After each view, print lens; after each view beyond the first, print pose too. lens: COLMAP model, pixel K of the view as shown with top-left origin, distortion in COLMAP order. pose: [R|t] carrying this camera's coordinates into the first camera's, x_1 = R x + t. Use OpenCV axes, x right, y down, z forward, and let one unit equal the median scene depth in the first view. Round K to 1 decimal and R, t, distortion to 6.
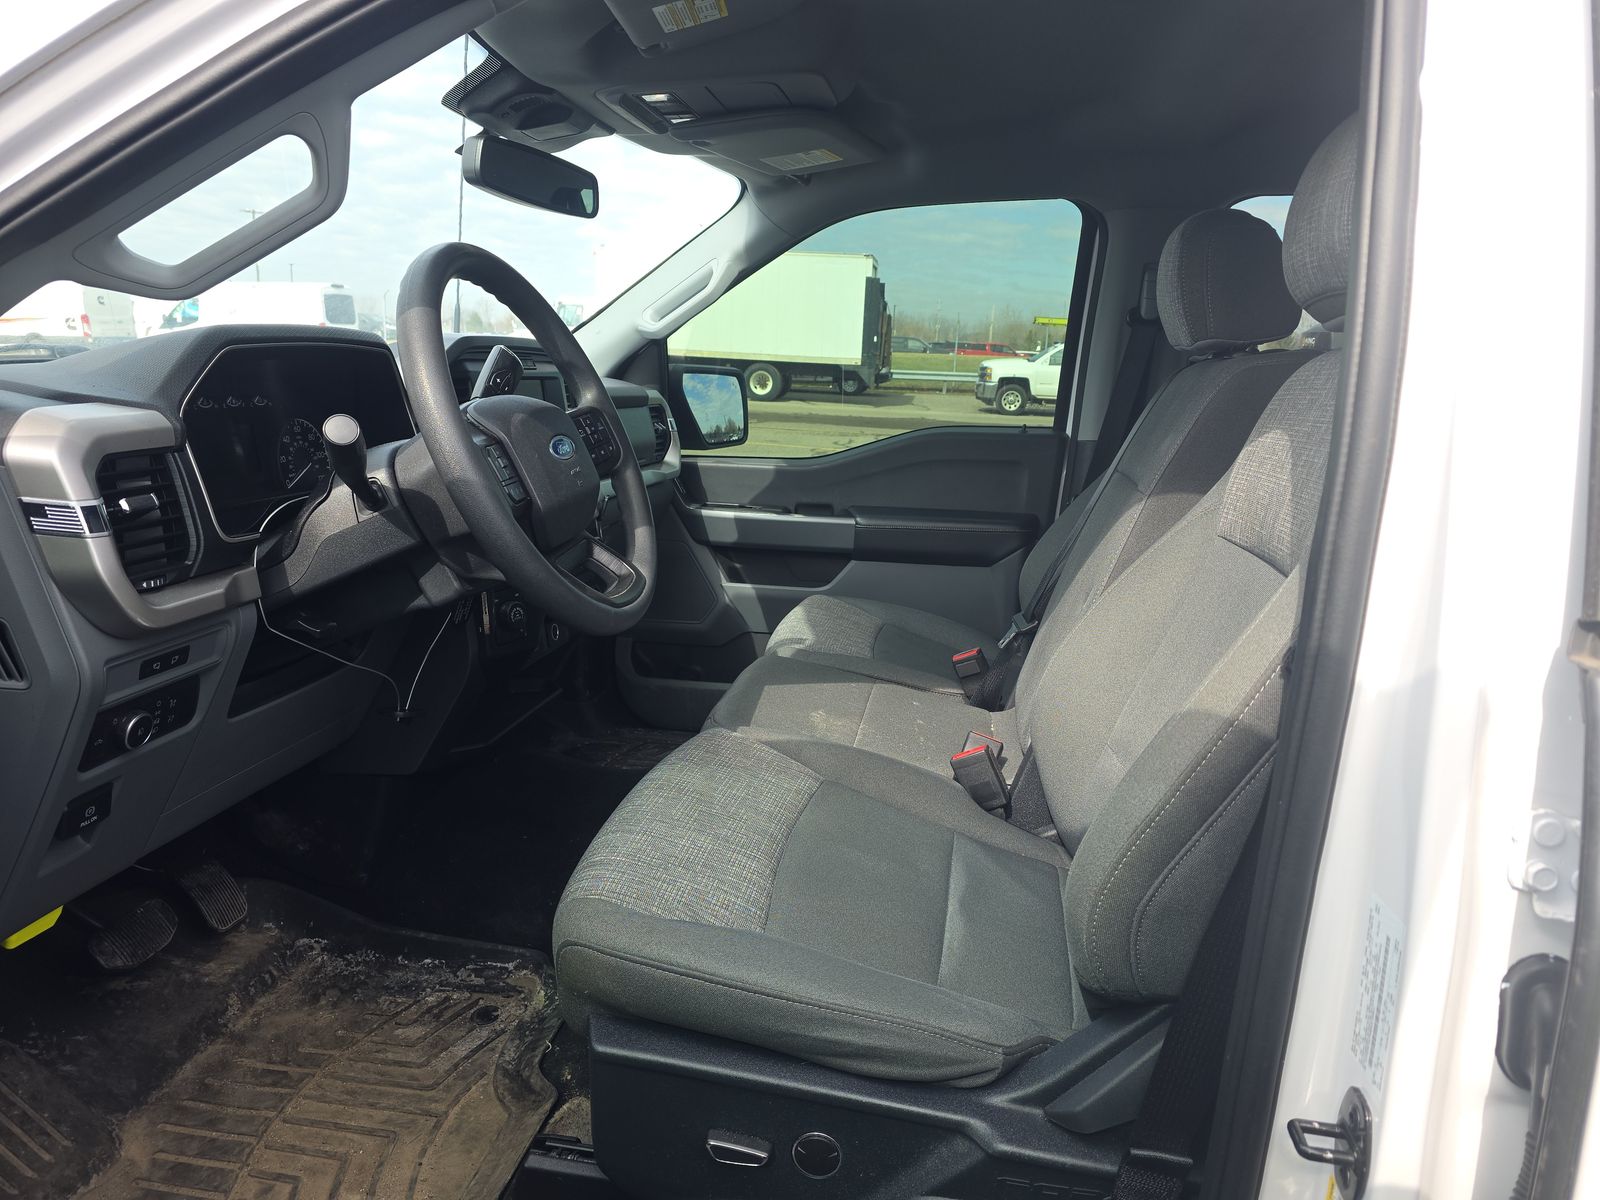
lens RADIAL K [[1075.4, 0, 813.3], [0, 1075.4, 593.9], [0, 0, 1]] dist [0.031137, -0.031916]
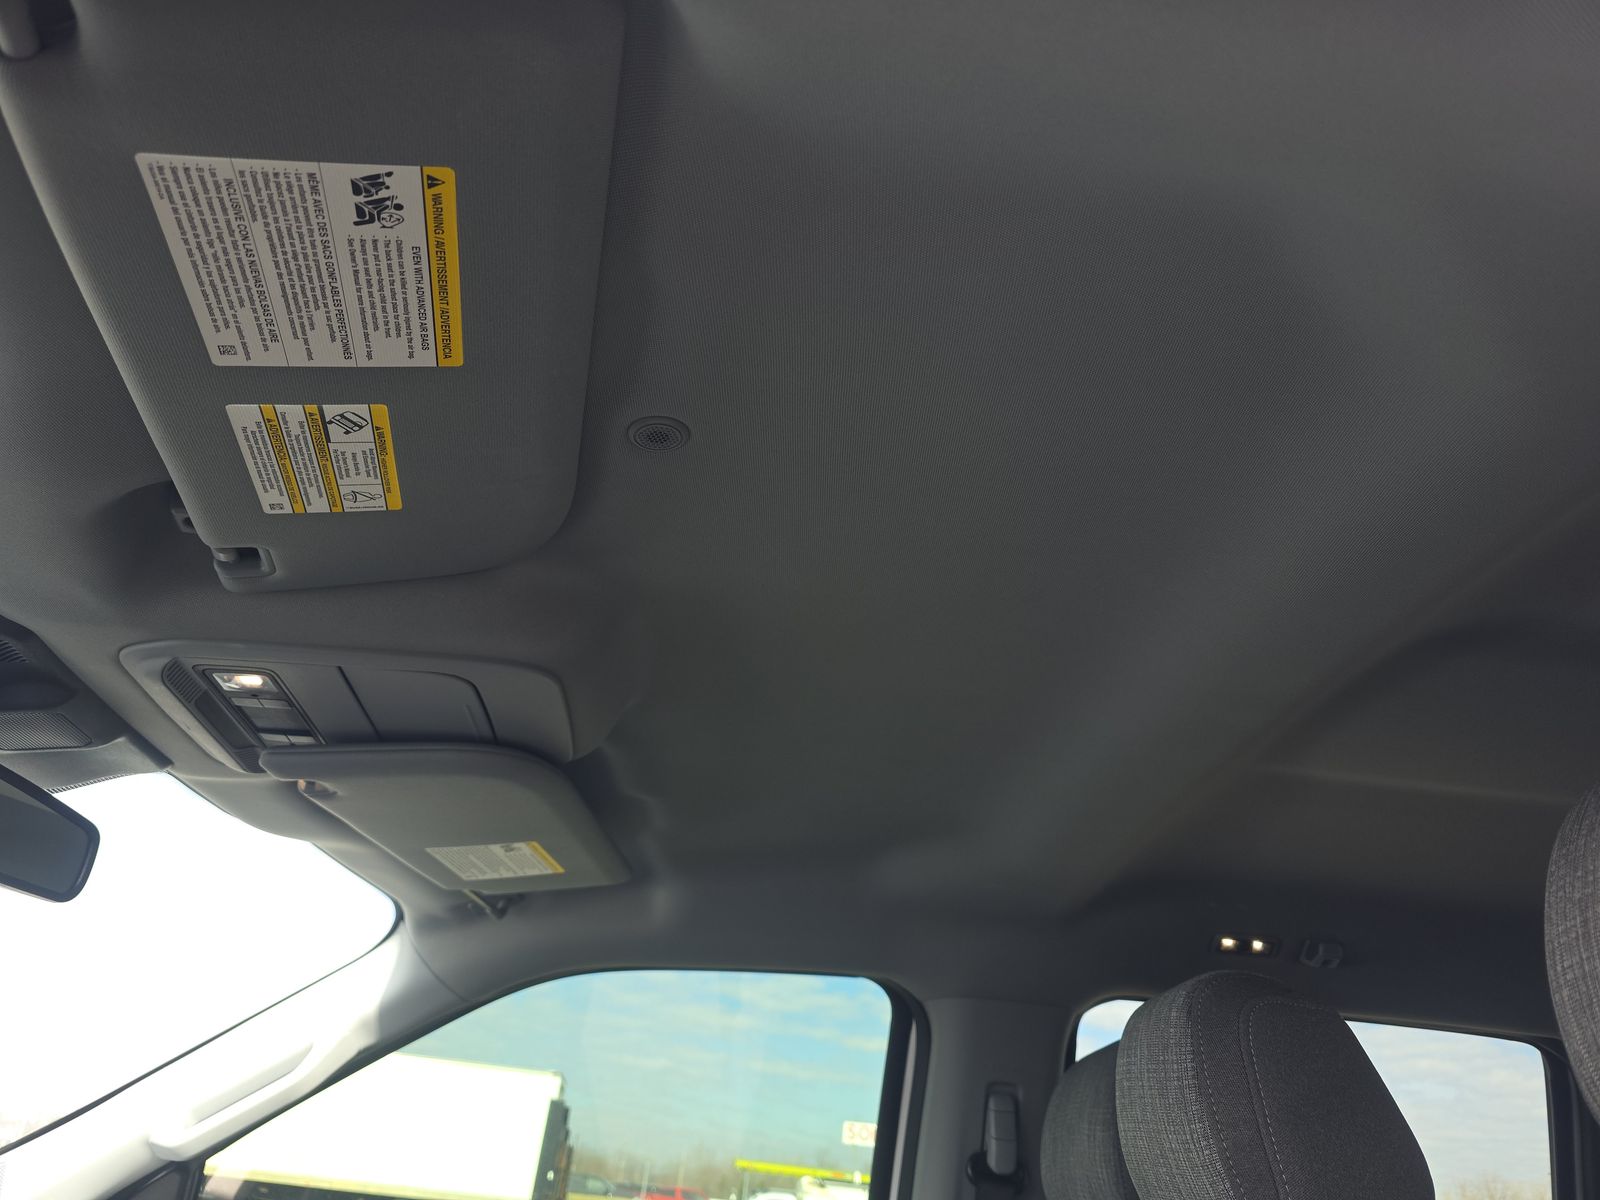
lens RADIAL K [[1075.4, 0, 814.0], [0, 1075.4, 599.1], [0, 0, 1]] dist [0.031137, -0.031916]
pose [[0.963087, 0.168229, 0.210146, 0.007470], [0.013443, 0.749634, -0.661716, -0.083459], [-0.268853, 0.640116, 0.719701, 0.337829]]
